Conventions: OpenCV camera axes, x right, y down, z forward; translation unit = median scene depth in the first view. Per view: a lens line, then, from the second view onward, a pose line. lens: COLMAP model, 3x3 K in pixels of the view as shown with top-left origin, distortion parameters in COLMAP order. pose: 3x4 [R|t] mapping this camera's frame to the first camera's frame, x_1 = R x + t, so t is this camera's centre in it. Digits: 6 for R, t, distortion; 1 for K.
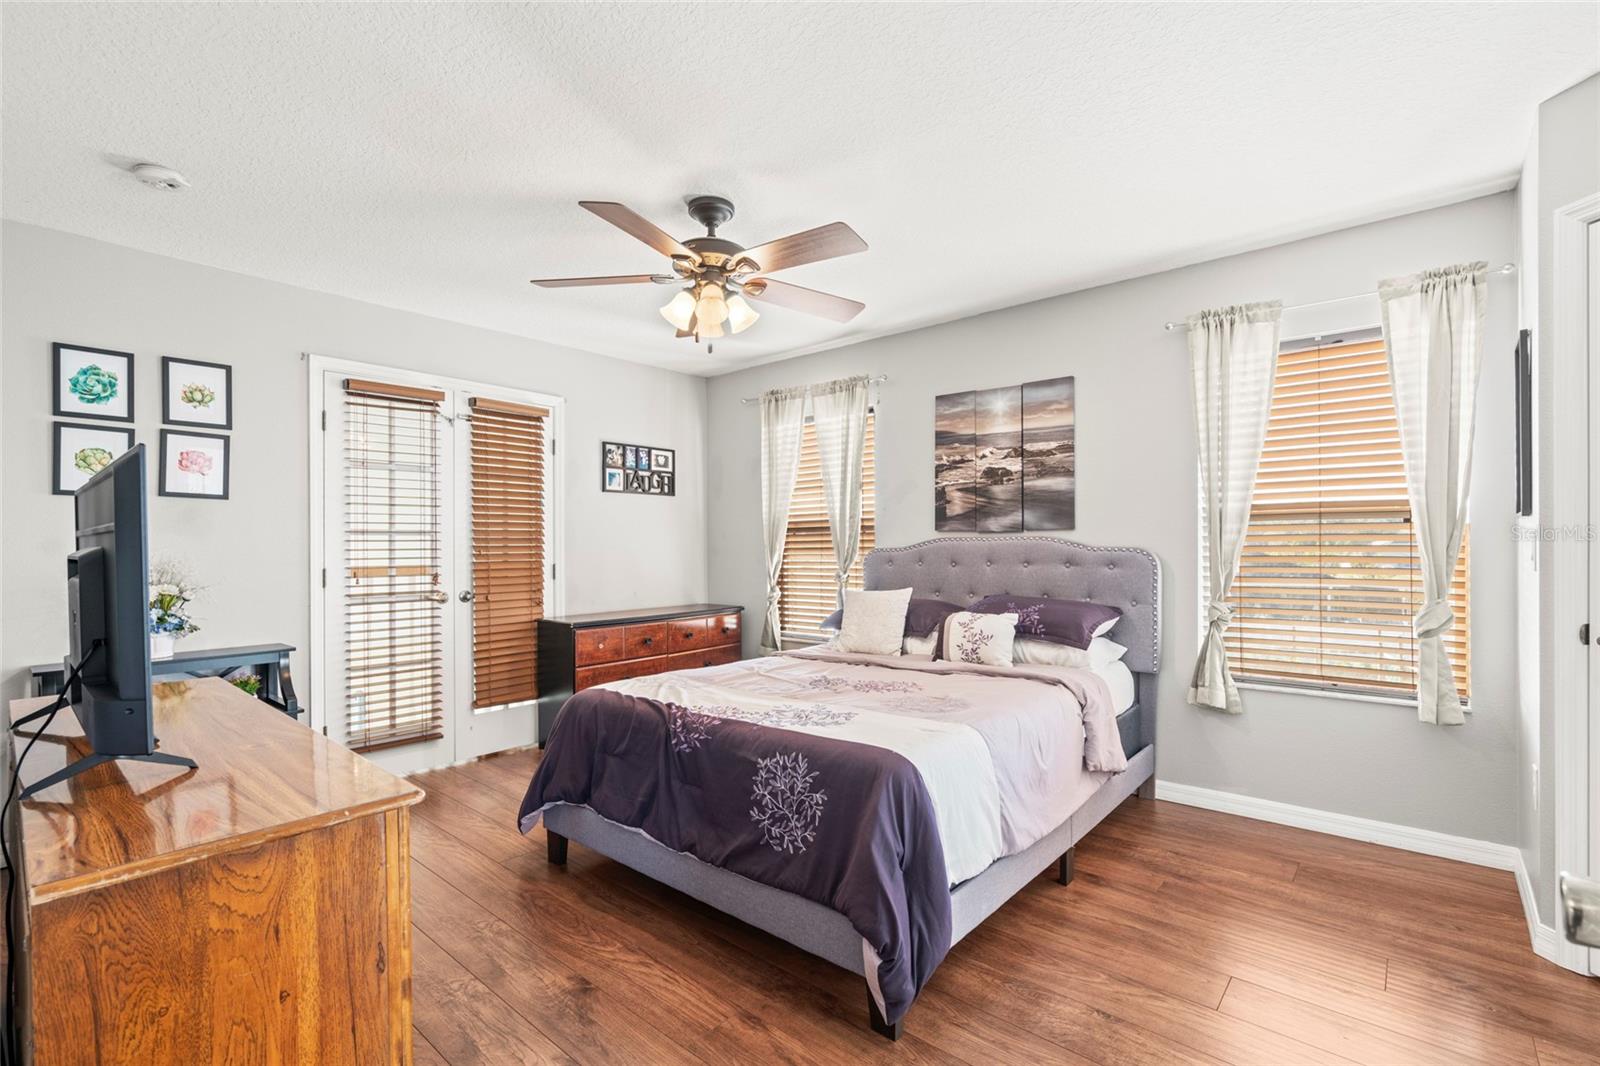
lens RADIAL K [[730.7, 0, 800.3], [0, 730.7, 543.2], [0, 0, 1]] dist [0.001544, 0.001357]
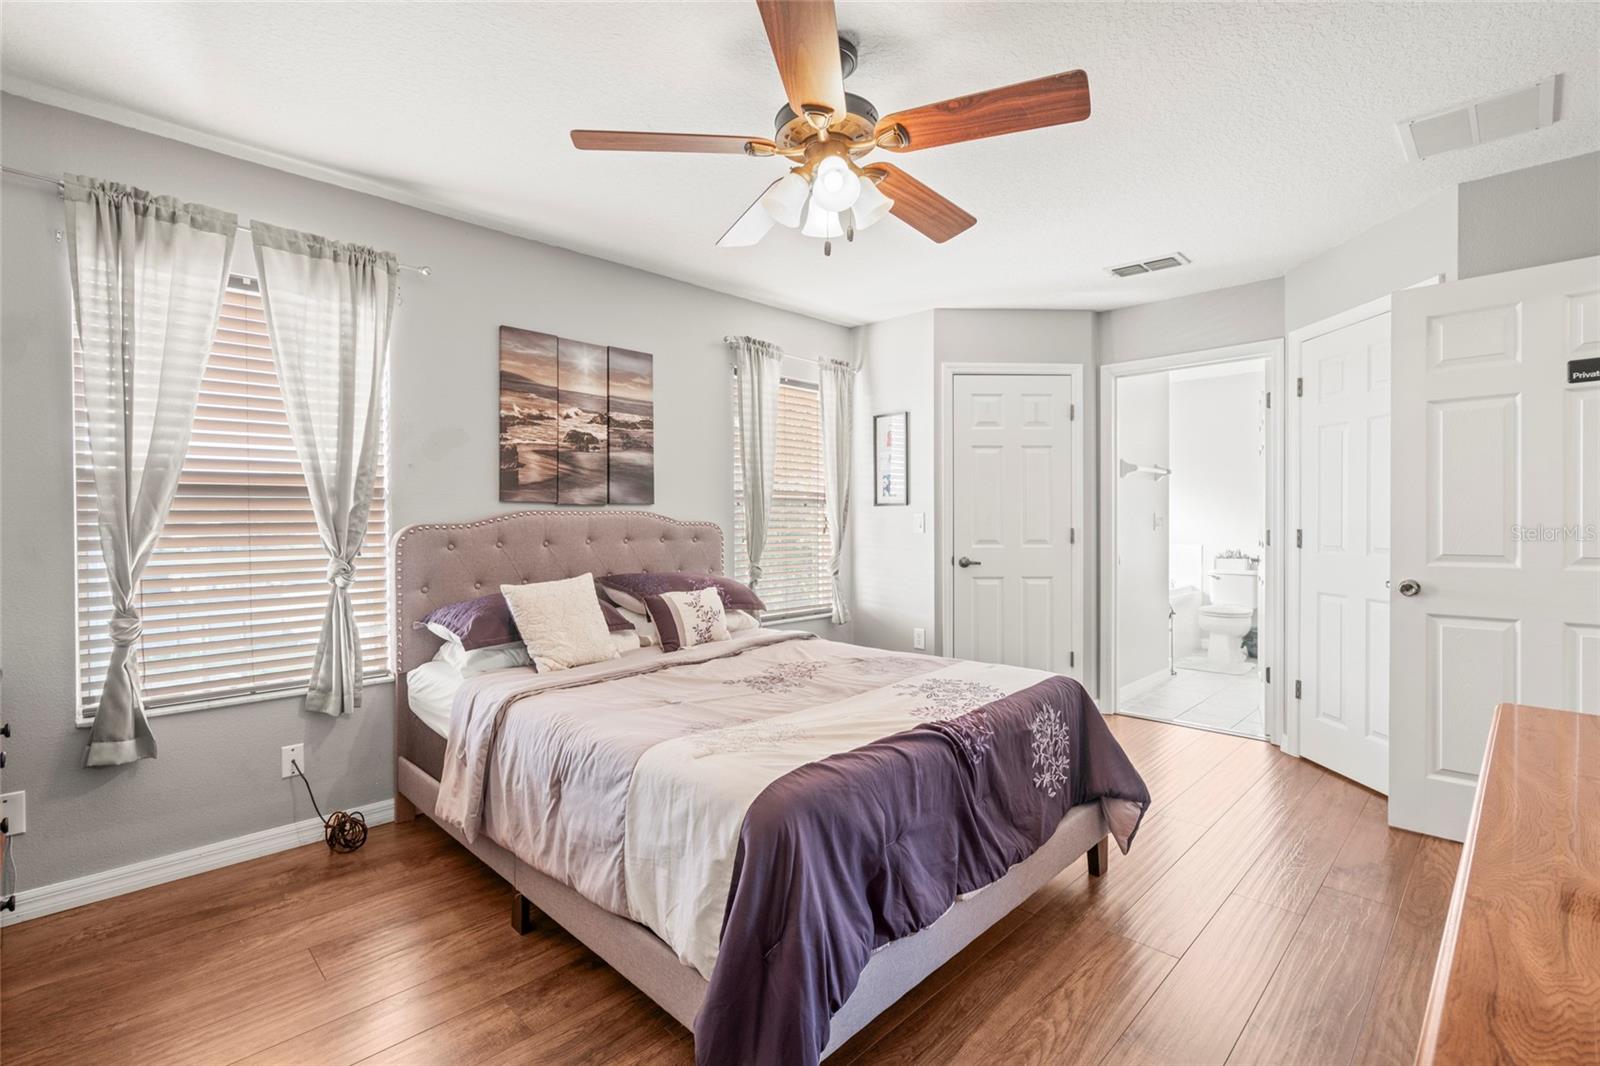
lens RADIAL K [[730.7, 0, 806.9], [0, 730.7, 522.4], [0, 0, 1]] dist [0.001544, 0.001357]
pose [[0.053982, -0.001861, 0.998540, -0.514142], [0.004165, 0.999990, 0.001638, 0.004375], [-0.998533, 0.004070, 0.053989, 0.589749]]
